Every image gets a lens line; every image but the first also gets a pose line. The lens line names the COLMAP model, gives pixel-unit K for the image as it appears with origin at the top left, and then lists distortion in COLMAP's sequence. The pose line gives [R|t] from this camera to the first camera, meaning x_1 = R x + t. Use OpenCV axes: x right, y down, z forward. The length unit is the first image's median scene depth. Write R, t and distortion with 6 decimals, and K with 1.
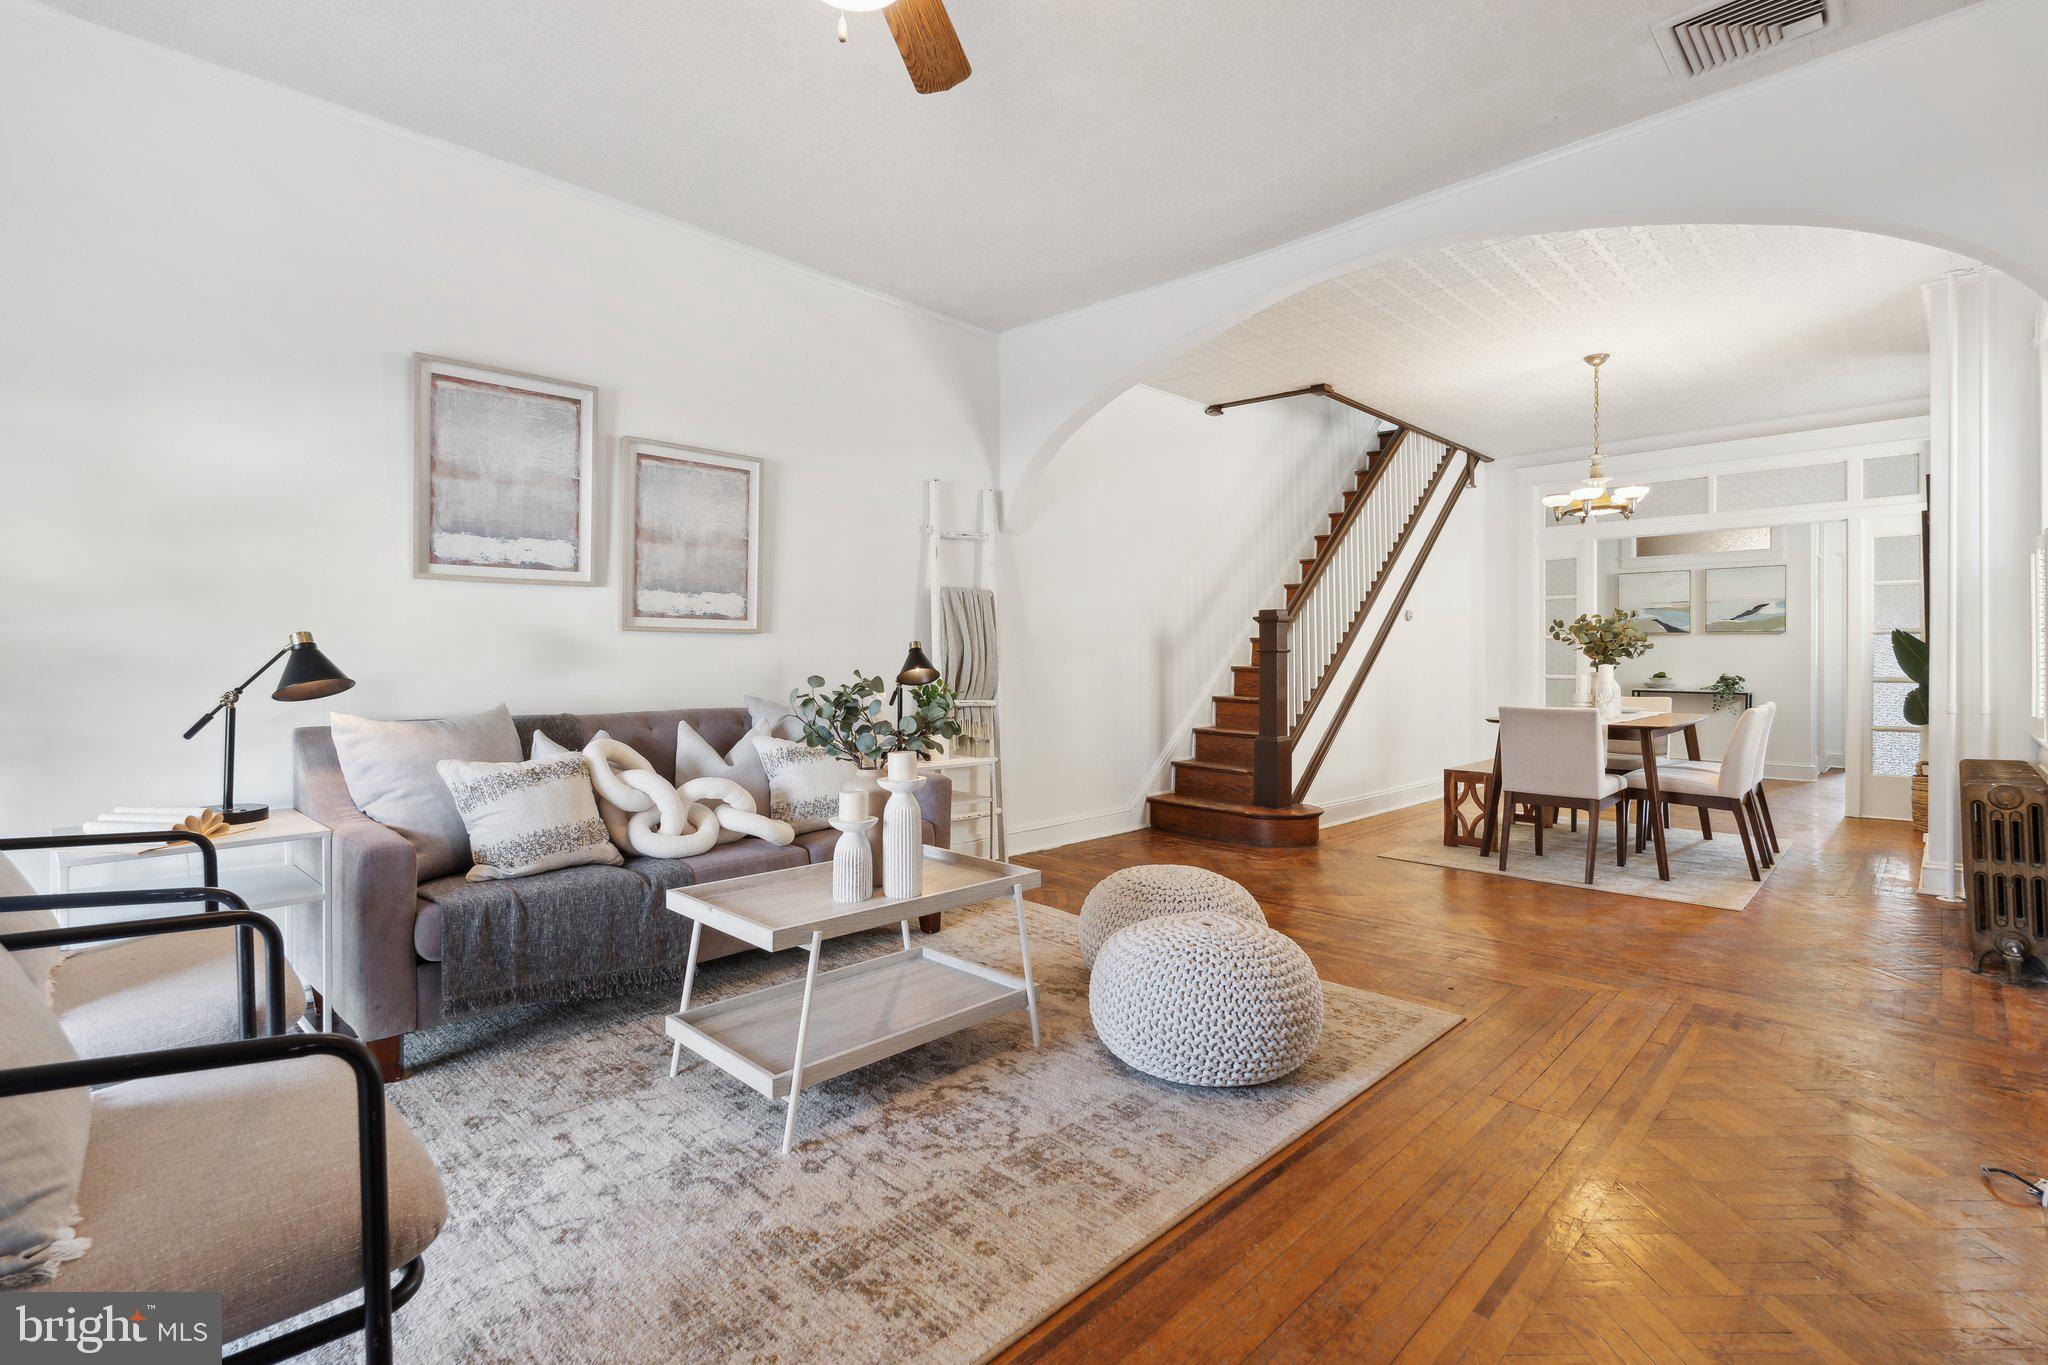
lens RADIAL K [[936.6, 0, 1016.5], [0, 936.6, 664.6], [0, 0, 1]] dist [-0.001929, -0.000628]
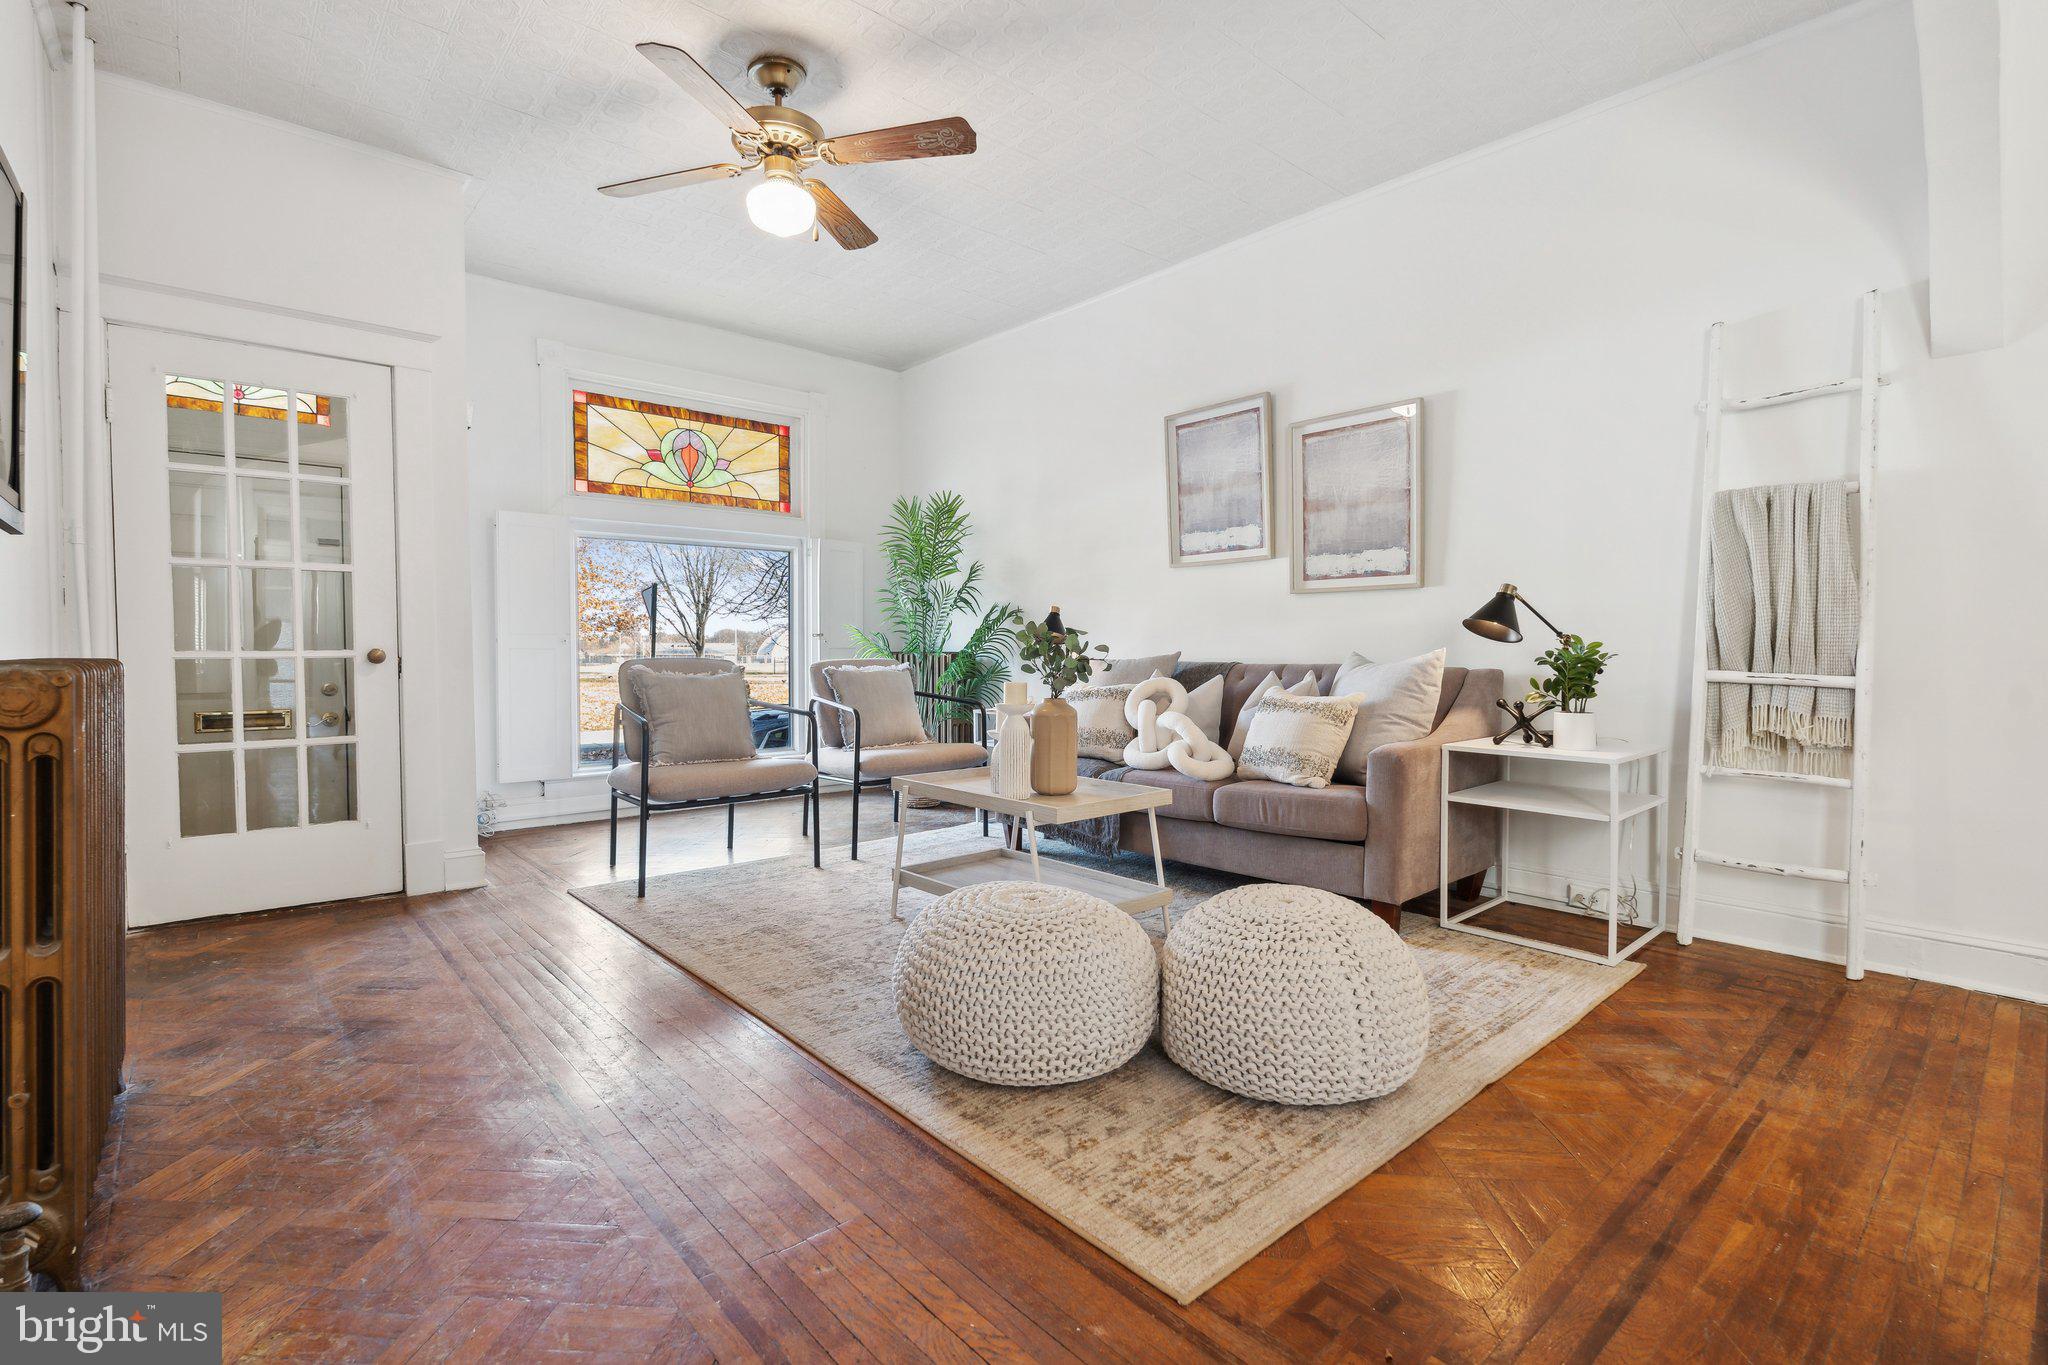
lens RADIAL K [[936.6, 0, 1016.5], [0, 936.6, 664.6], [0, 0, 1]] dist [-0.001929, -0.000628]
pose [[-0.069543, 0.014564, -0.997473, 0.601028], [-0.007967, 0.999853, 0.015154, 0.028648], [0.997547, 0.009001, -0.069417, 0.594447]]
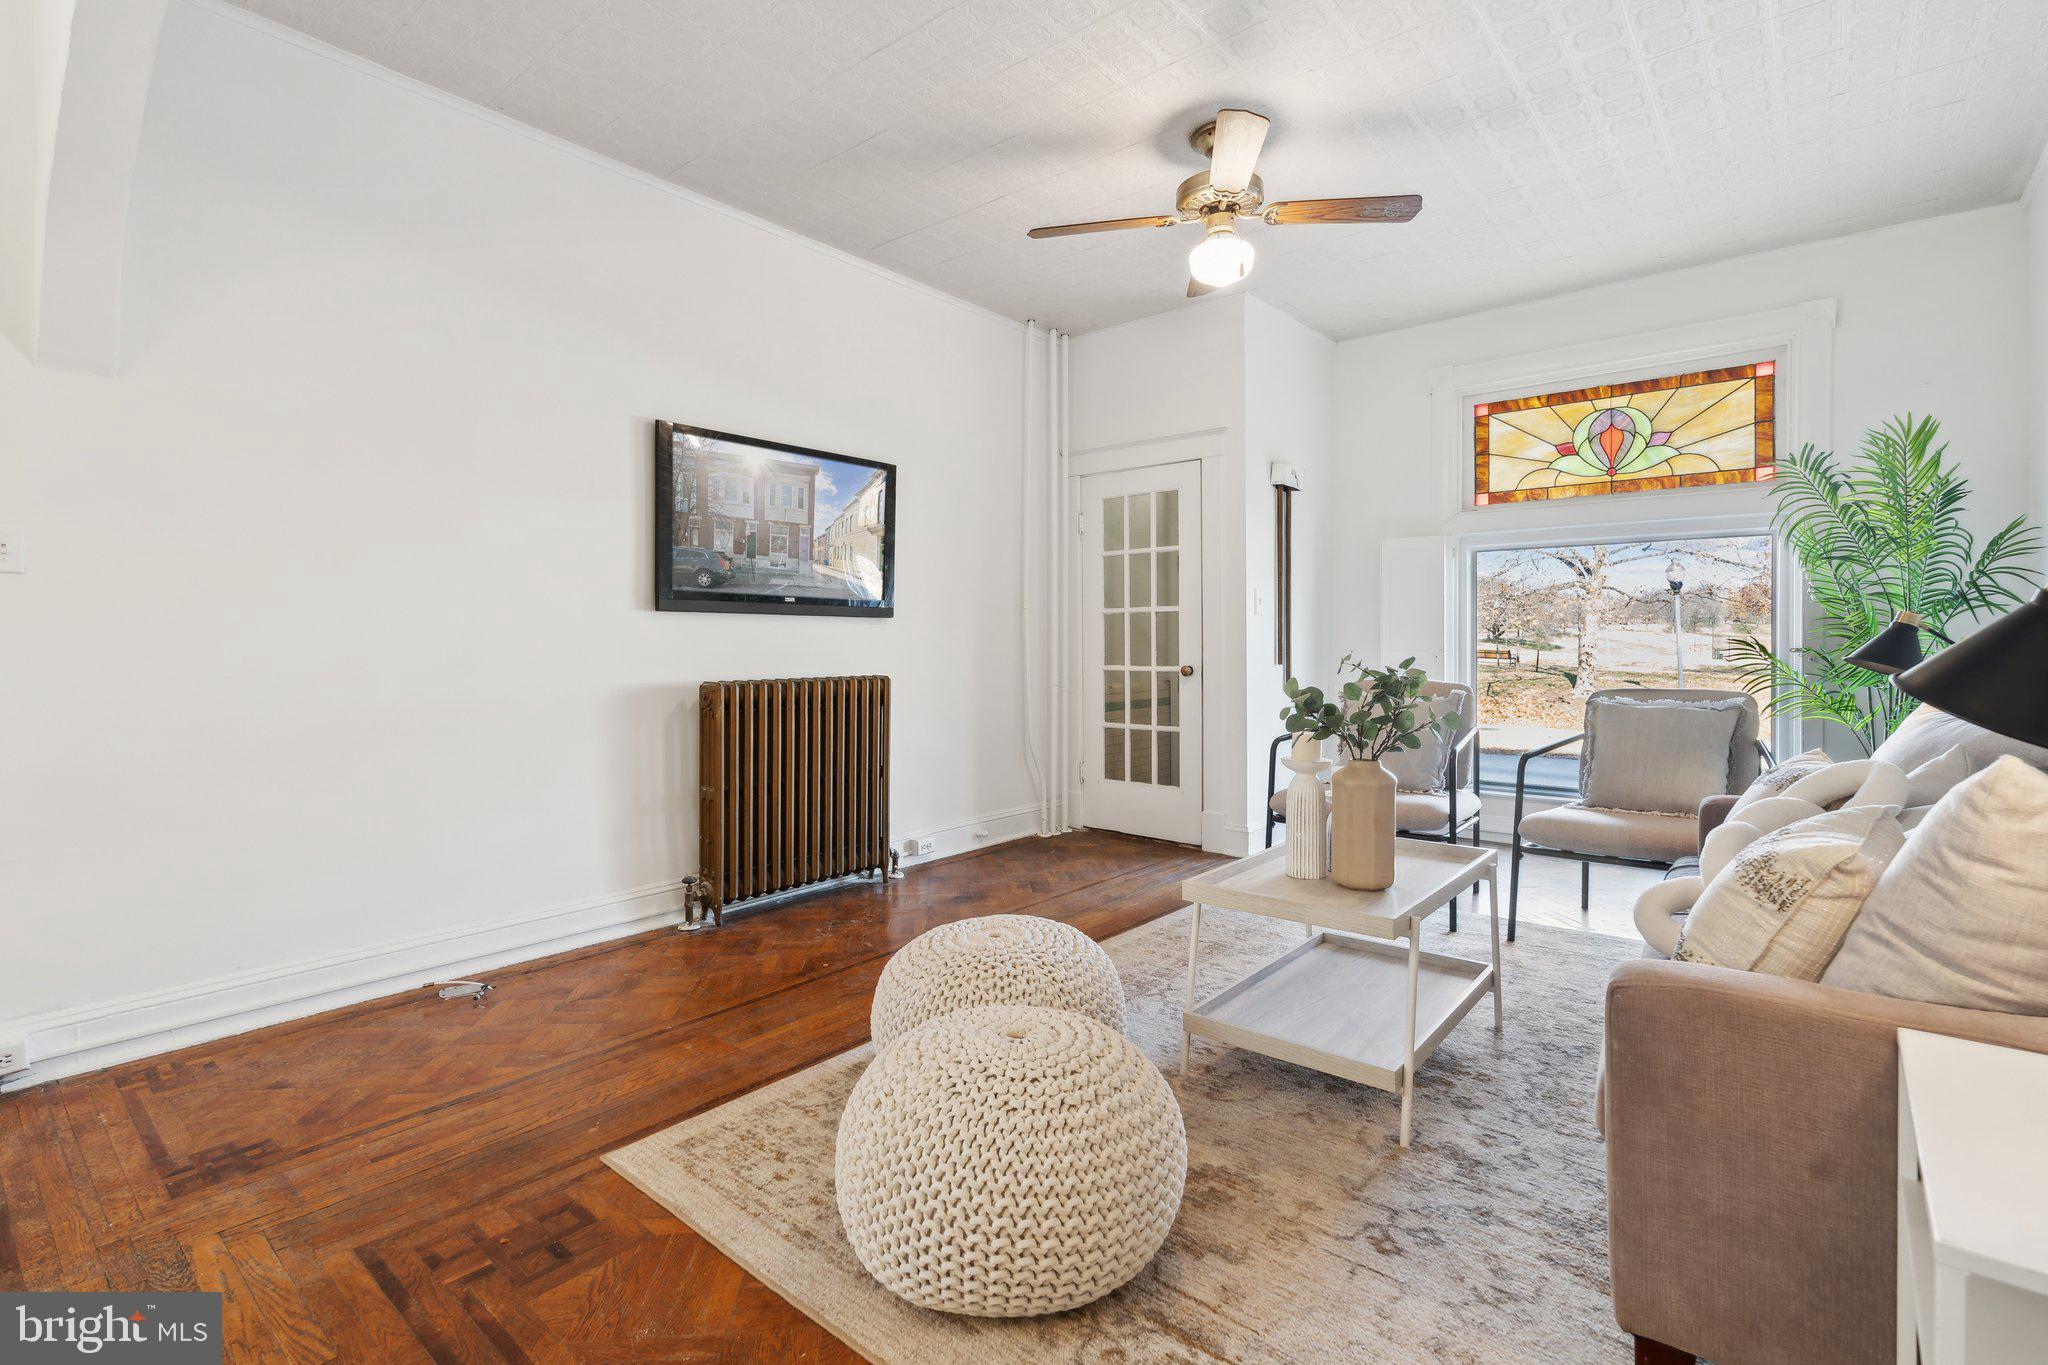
lens RADIAL K [[945.9, 0, 1022.6], [0, 945.9, 639.8], [0, 0, 1]] dist [-0.002417, -0.000182]
pose [[-0.996342, -0.000884, -0.085448, 0.144650], [-0.001654, 0.999959, 0.008941, -0.007596], [0.085437, 0.009049, -0.996302, 1.080081]]
